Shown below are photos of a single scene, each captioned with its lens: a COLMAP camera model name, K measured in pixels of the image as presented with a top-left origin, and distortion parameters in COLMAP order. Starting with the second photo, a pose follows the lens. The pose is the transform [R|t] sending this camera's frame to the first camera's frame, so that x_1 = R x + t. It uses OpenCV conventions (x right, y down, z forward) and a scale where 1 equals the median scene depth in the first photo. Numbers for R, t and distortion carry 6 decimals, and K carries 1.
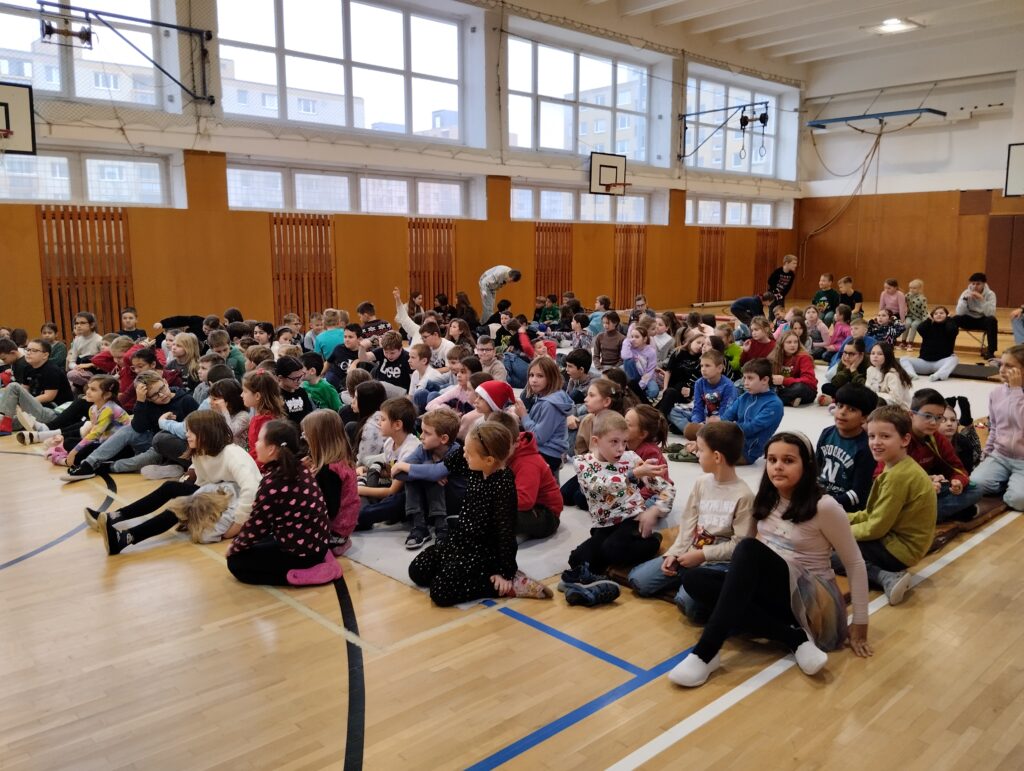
lens RADIAL K [[833.9, 0, 512.0], [0, 833.9, 385.5], [0, 0, 1]] dist [0.009923, 0.002500]
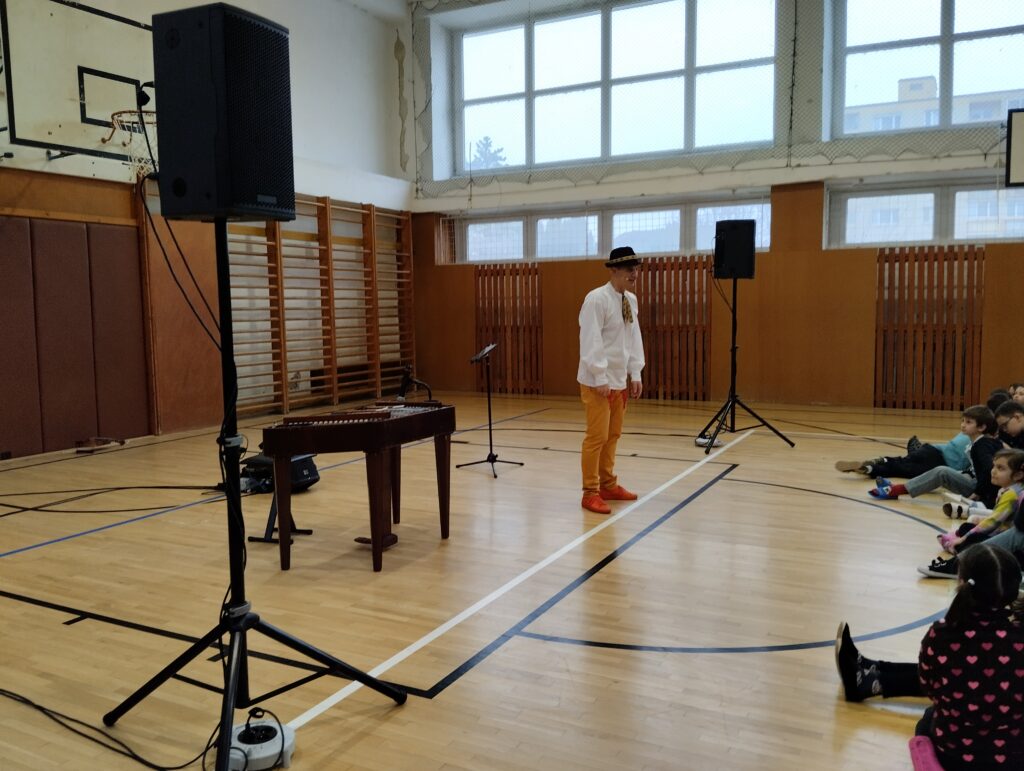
lens RADIAL K [[939.3, 0, 512.0], [0, 939.3, 385.5], [0, 0, 1]] dist [0.003694, -0.003281]
pose [[0.302868, 0.079552, -0.949706, 0.638977], [-0.136021, 0.989917, 0.039542, -0.094574], [0.943276, 0.117204, 0.310635, 0.581805]]
